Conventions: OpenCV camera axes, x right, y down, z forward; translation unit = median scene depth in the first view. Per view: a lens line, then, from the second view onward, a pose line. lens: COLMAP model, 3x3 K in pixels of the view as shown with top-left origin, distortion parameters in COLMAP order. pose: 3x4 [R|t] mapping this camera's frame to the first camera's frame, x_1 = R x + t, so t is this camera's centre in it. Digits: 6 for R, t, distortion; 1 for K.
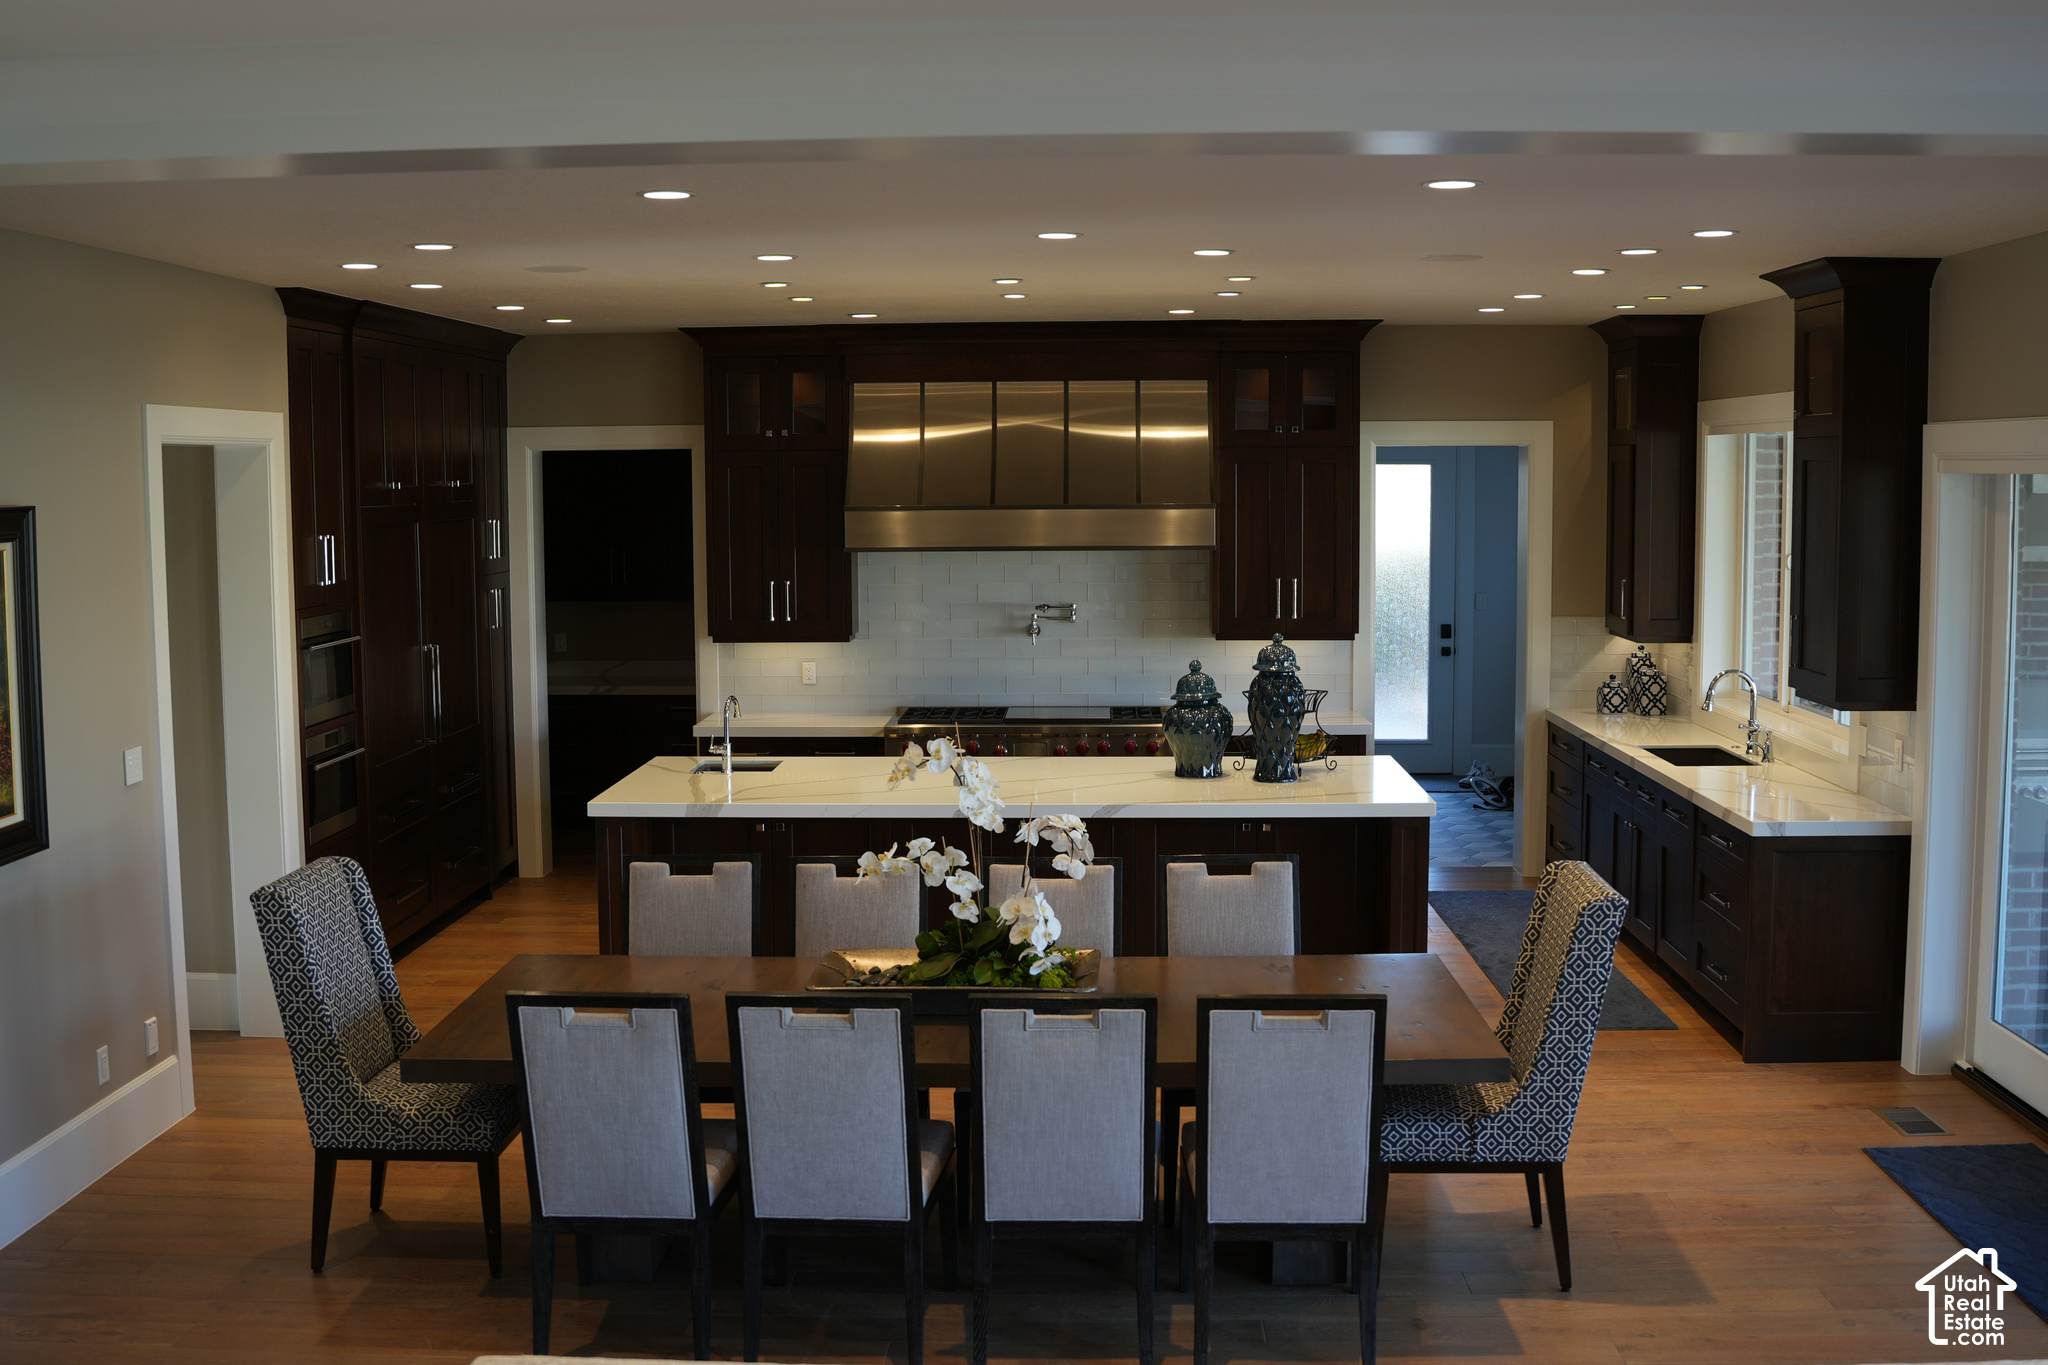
lens RADIAL K [[2163.4, 0, 1024.0], [0, 2163.4, 682.5], [0, 0, 1]] dist [-0.167932, 0.106322]
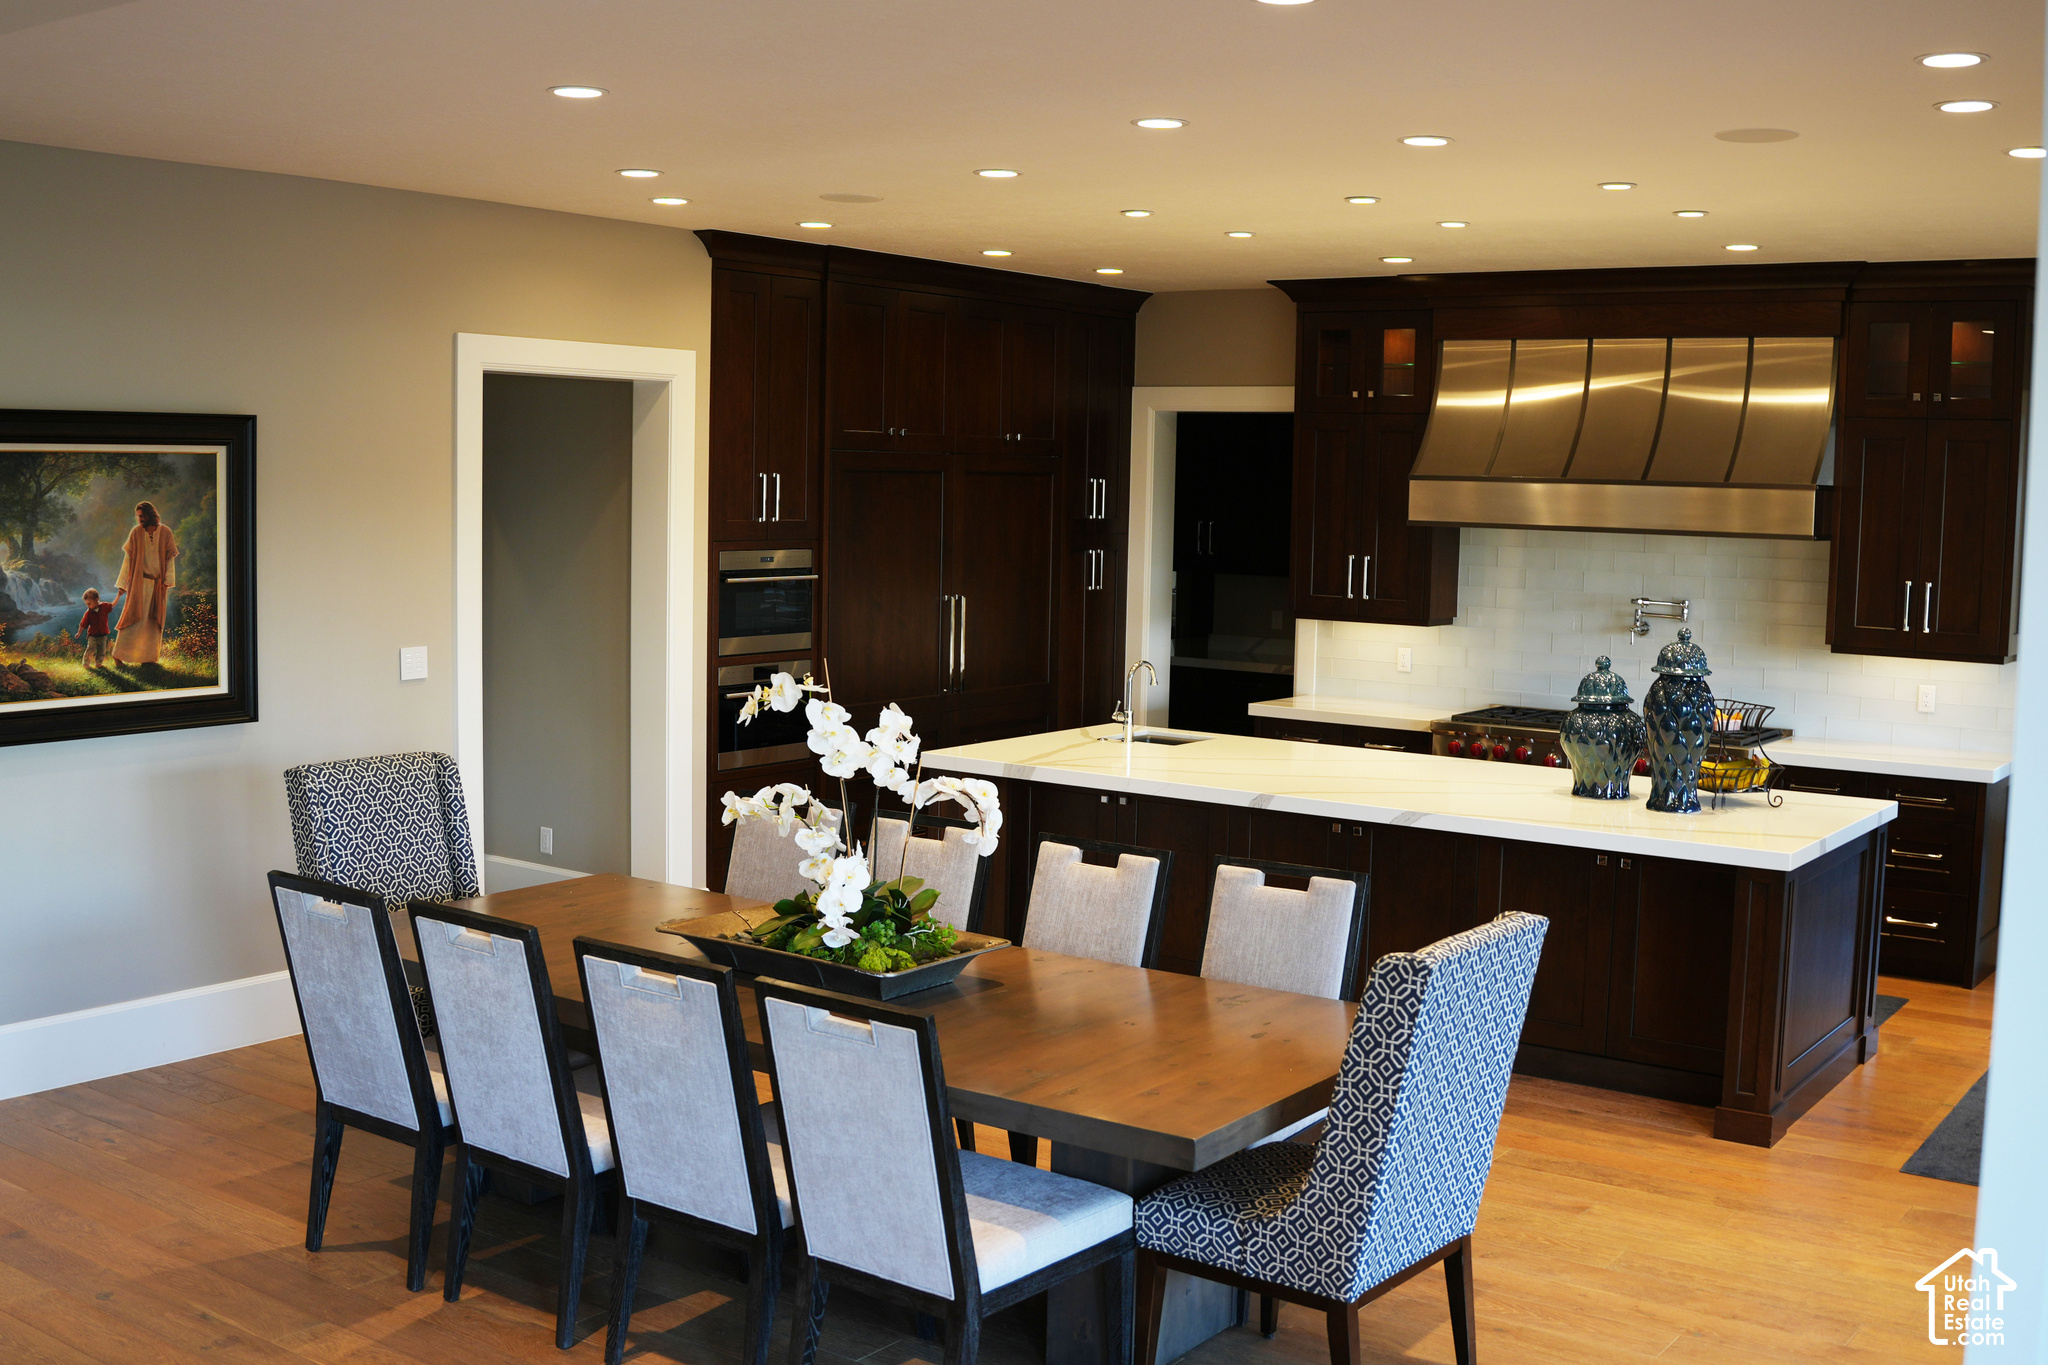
lens RADIAL K [[2163.4, 0, 1024.0], [0, 2163.4, 682.5], [0, 0, 1]] dist [-0.167932, 0.106322]
pose [[0.826460, 0.076880, -0.557722, 0.356529], [-0.081502, 0.996535, 0.016596, 0.004264], [0.557065, 0.031739, 0.829862, 0.200861]]
